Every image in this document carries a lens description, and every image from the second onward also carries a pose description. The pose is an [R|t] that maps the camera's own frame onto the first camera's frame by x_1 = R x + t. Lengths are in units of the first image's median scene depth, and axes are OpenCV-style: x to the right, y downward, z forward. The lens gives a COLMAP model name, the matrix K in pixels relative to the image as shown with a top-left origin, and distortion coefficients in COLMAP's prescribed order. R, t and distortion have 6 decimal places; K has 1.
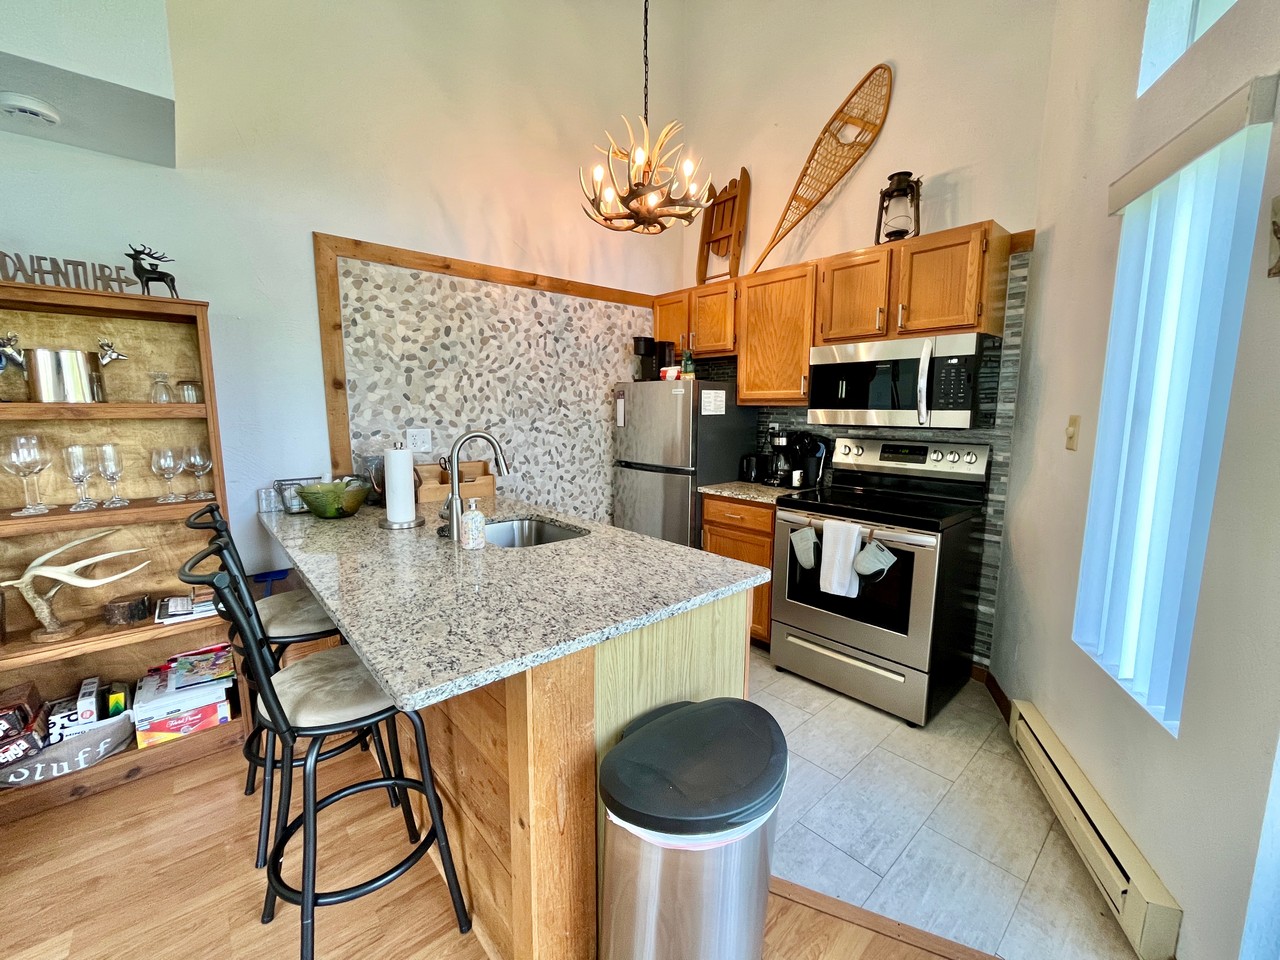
lens RADIAL K [[522.1, 0, 640.6], [0, 522.1, 476.8], [0, 0, 1]] dist [-0.006891, 0.001510]
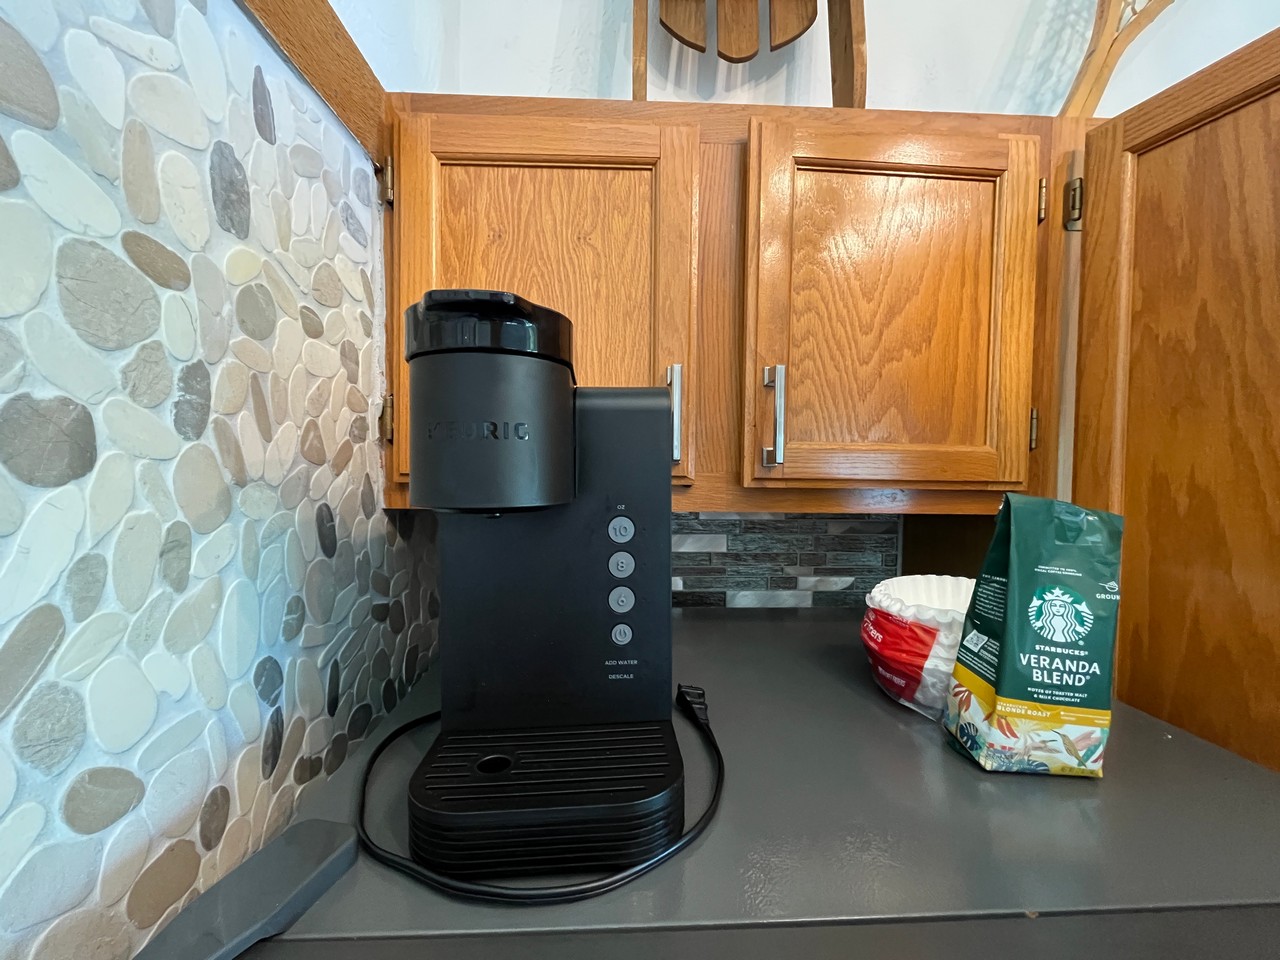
lens RADIAL K [[522.1, 0, 643.8], [0, 522.1, 476.1], [0, 0, 1]] dist [-0.006891, 0.001510]
pose [[0.611651, -0.020579, 0.790860, -0.061495], [0.097821, 0.993958, -0.049791, -0.265038], [-0.785057, 0.107817, 0.609968, 1.045776]]
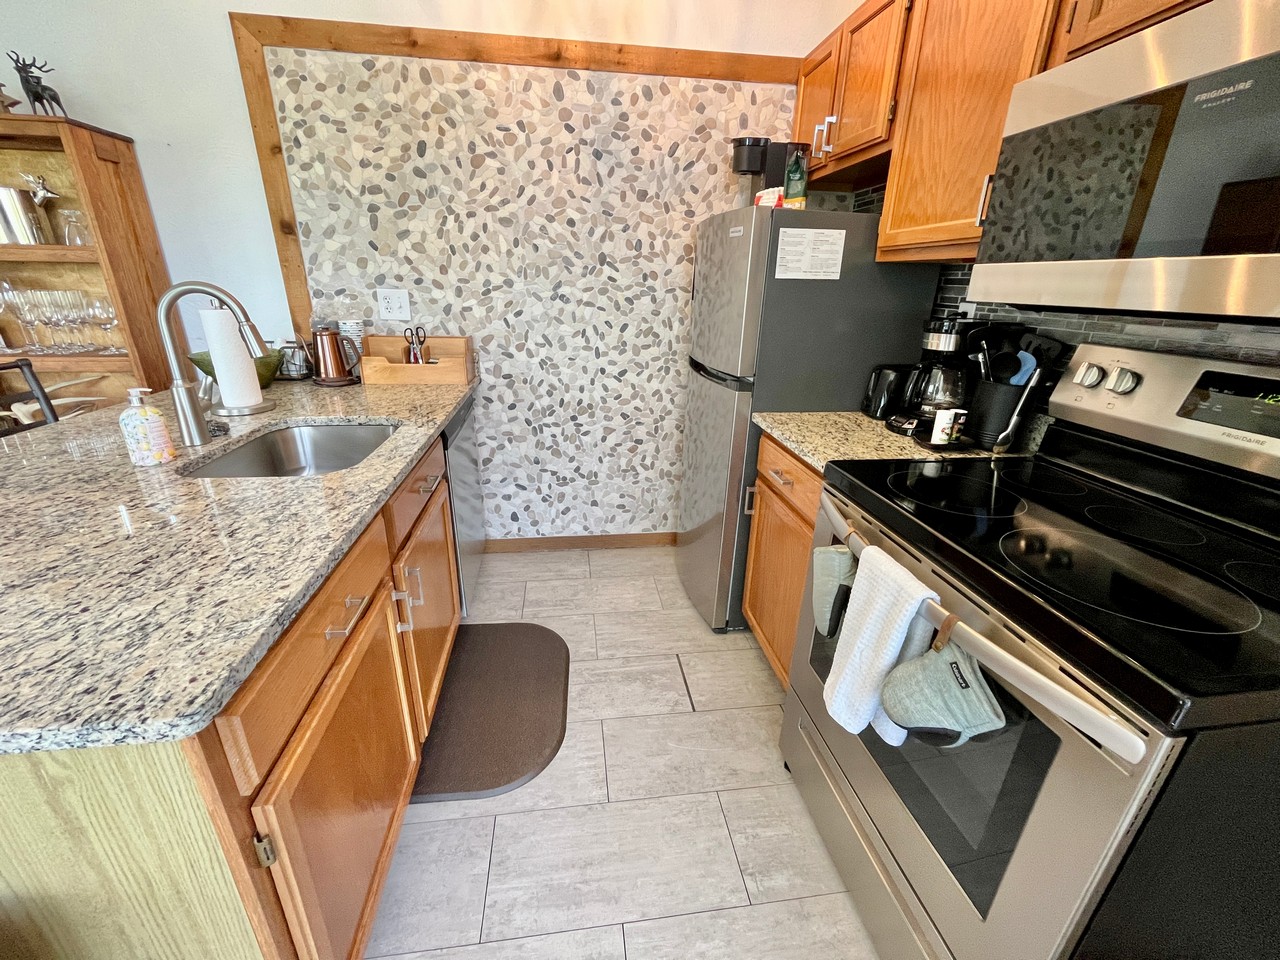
lens RADIAL K [[522.1, 0, 637.2], [0, 522.1, 479.2], [0, 0, 1]] dist [-0.006891, 0.001510]
pose [[0.829727, 0.213293, -0.515809, 0.319030], [-0.095073, 0.964610, 0.245944, -0.039039], [0.550013, -0.155027, 0.820642, 0.458008]]
